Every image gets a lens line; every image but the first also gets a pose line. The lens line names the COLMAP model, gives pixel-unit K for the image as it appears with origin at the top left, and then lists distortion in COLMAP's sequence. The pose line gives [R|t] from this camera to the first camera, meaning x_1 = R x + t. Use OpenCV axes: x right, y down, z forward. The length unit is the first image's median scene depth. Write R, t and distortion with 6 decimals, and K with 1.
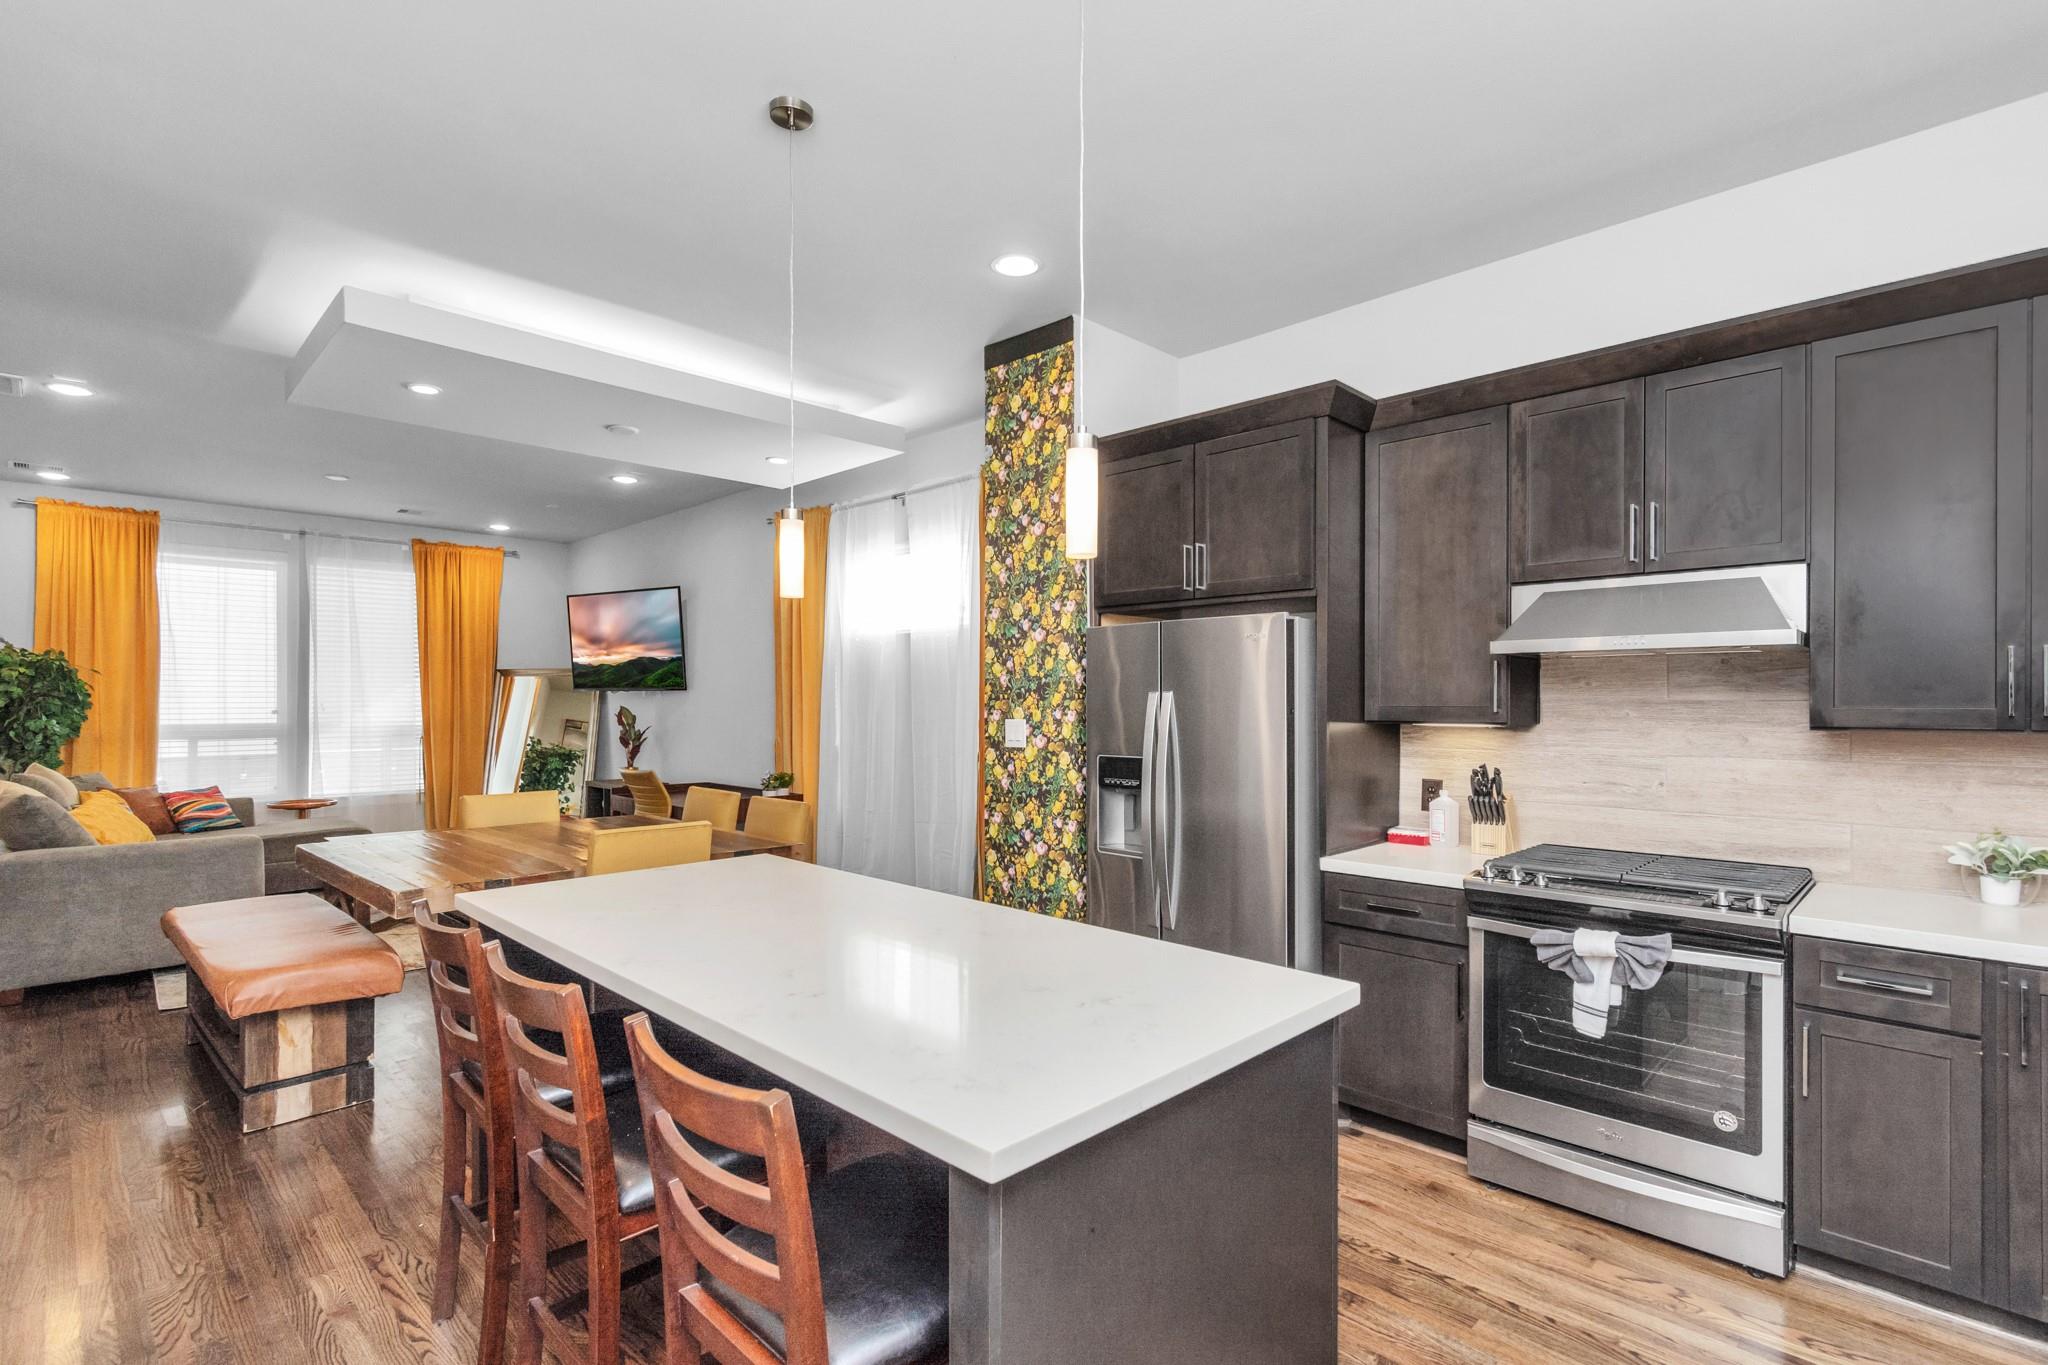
lens RADIAL K [[949.4, 0, 1031.4], [0, 949.4, 702.4], [0, 0, 1]] dist [-0.000701, -0.000084]
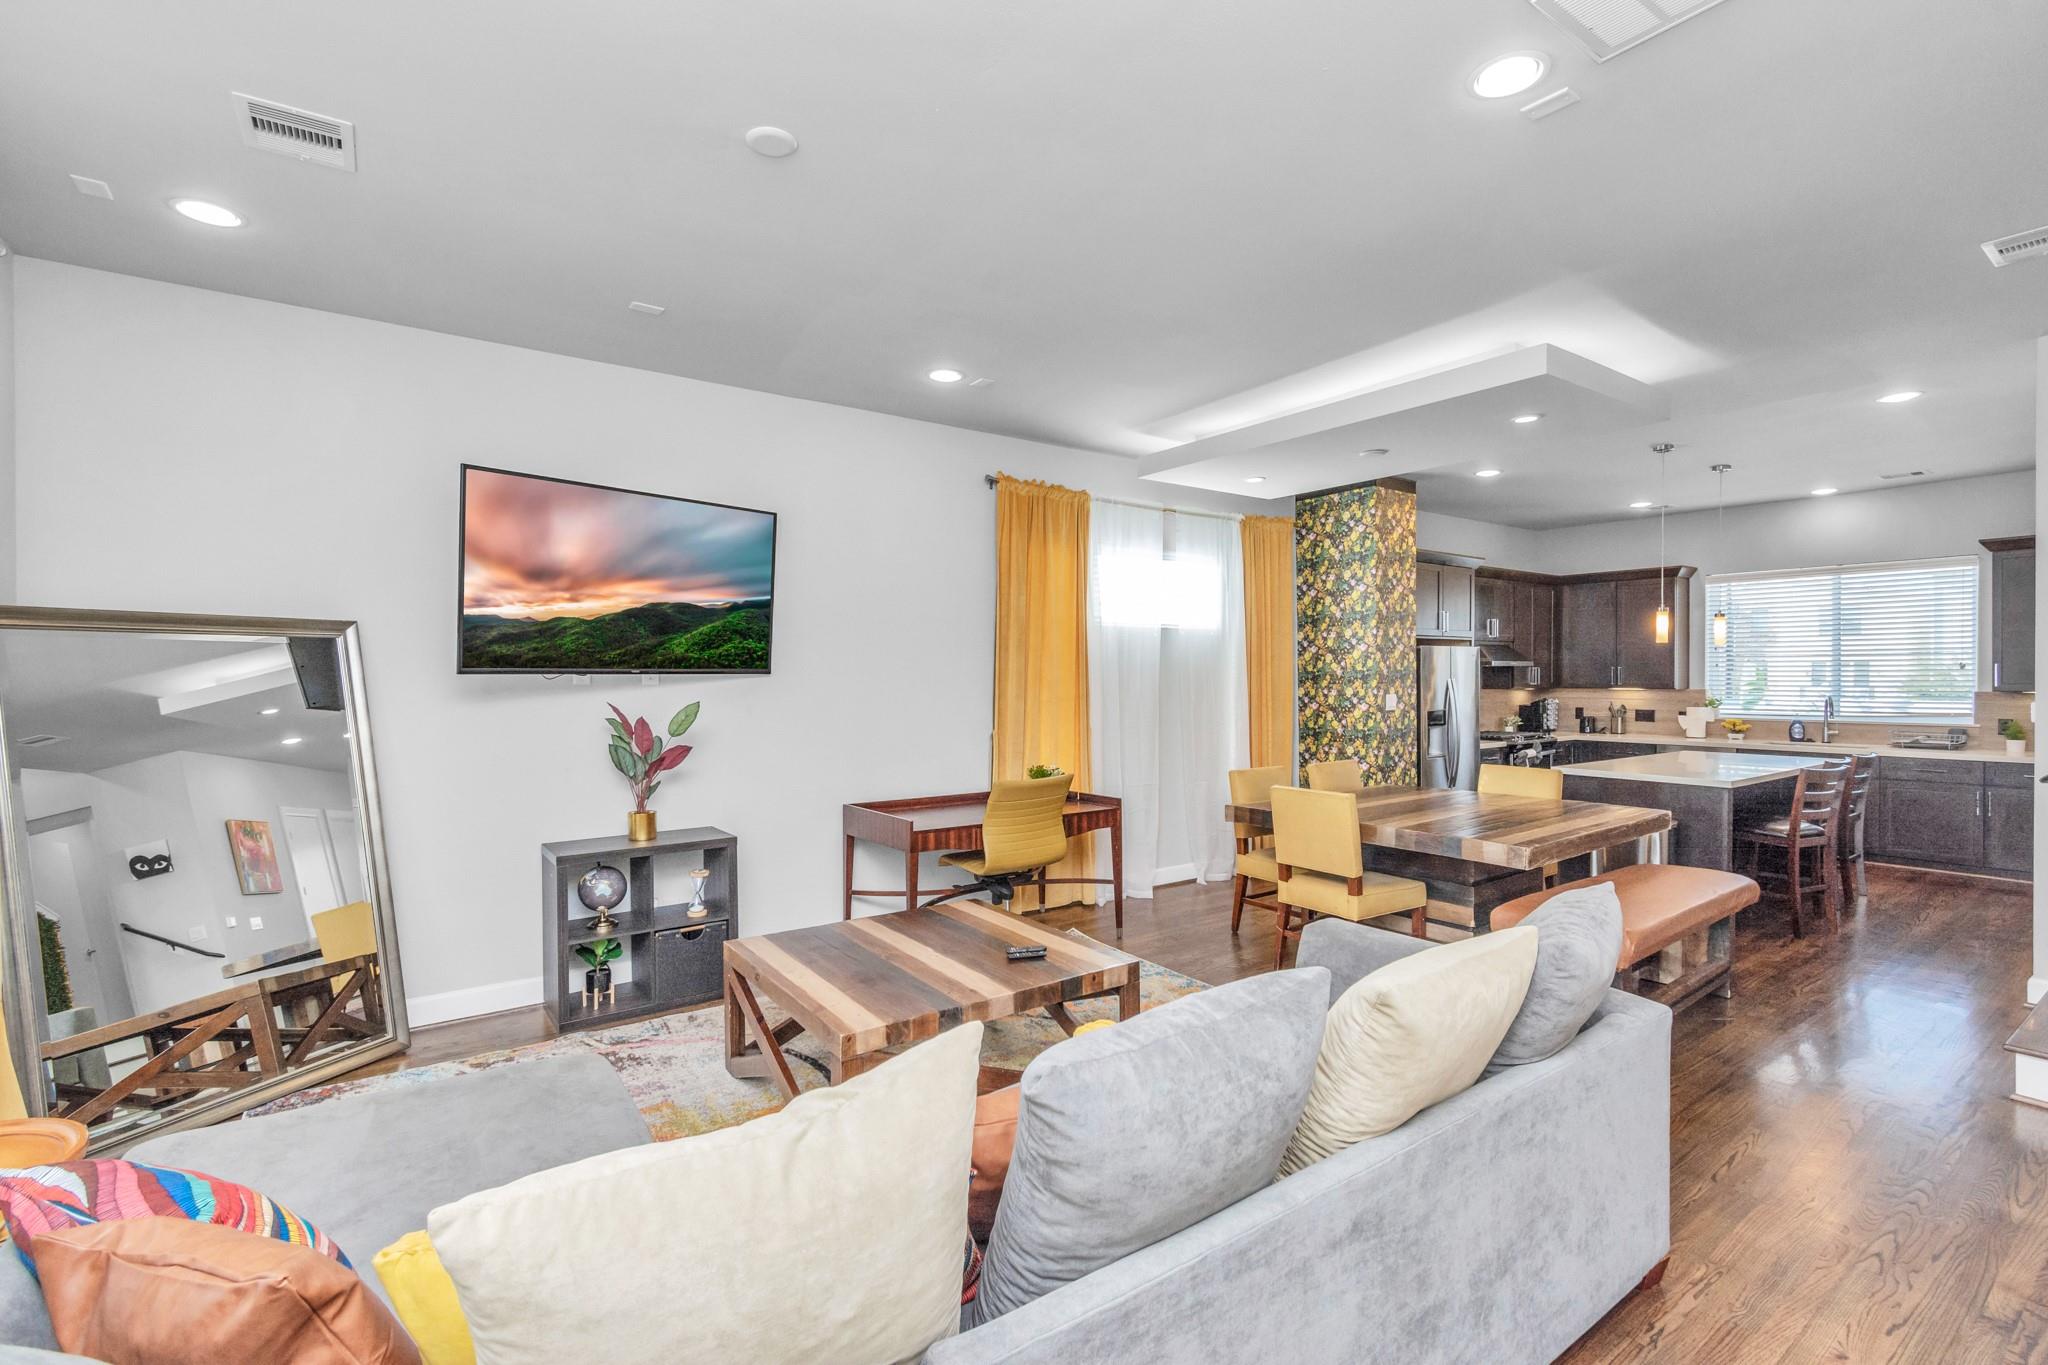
lens RADIAL K [[859.8, 0, 1052.4], [0, 859.8, 685.0], [0, 0, 1]] dist [0.000163, -0.000073]
pose [[0.194568, -0.009021, 0.980848, -2.329908], [0.006739, 0.999946, 0.007860, -0.021649], [-0.980866, 0.005080, 0.194618, 1.790971]]
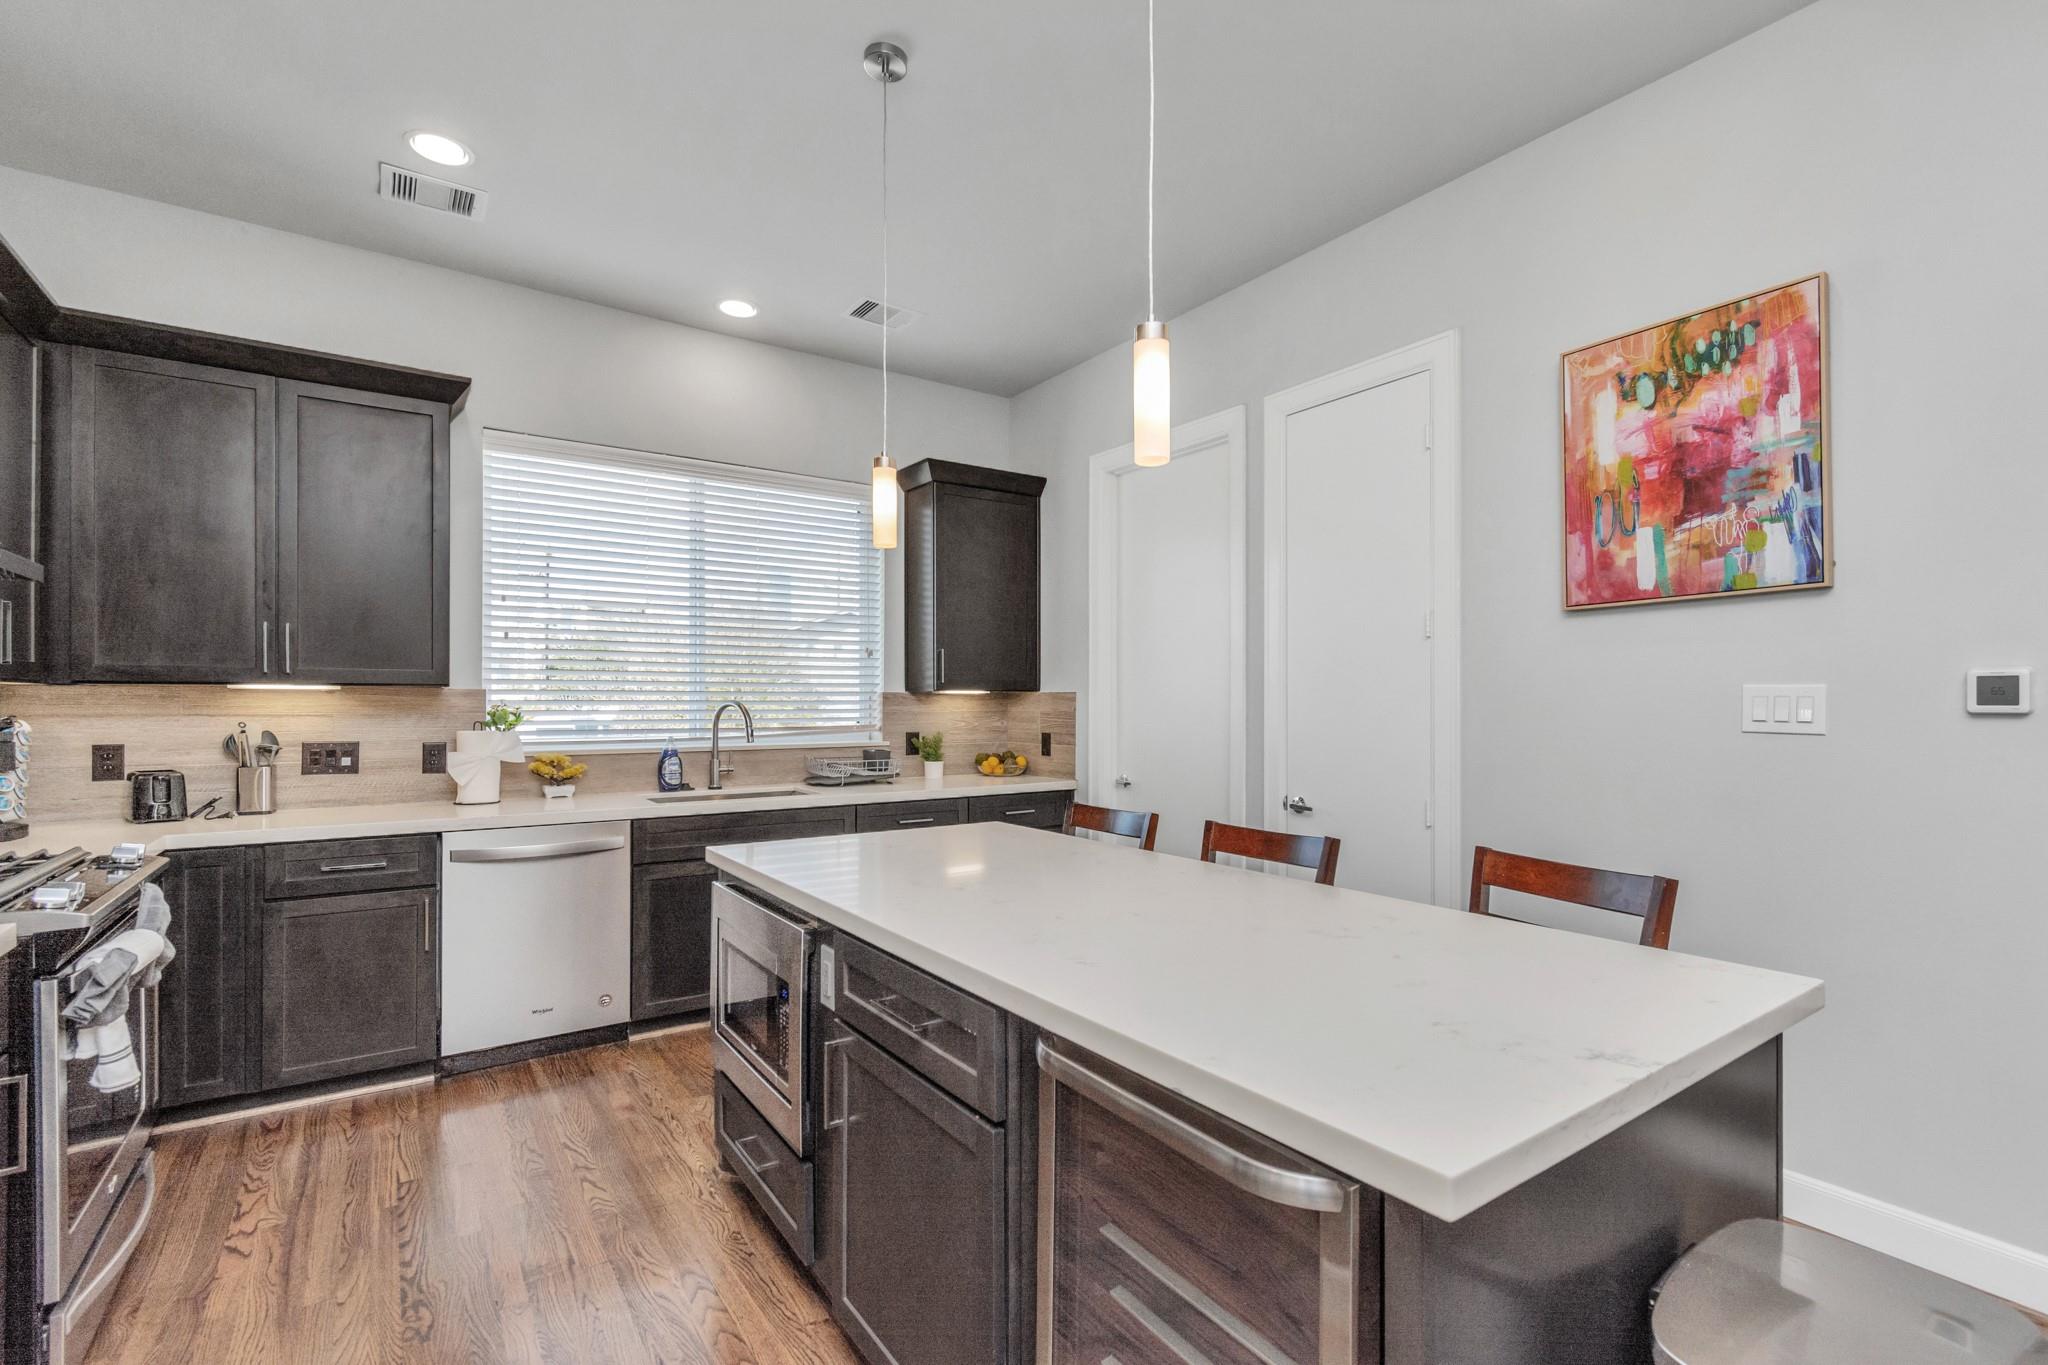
lens RADIAL K [[920.0, 0, 1027.7], [0, 920.0, 693.2], [0, 0, 1]] dist [0.000953, -0.000175]
pose [[-0.982349, -0.002195, 0.187044, -0.232981], [-0.003400, 0.999975, -0.006123, 0.038002], [-0.187026, -0.006651, -0.982333, 1.405706]]
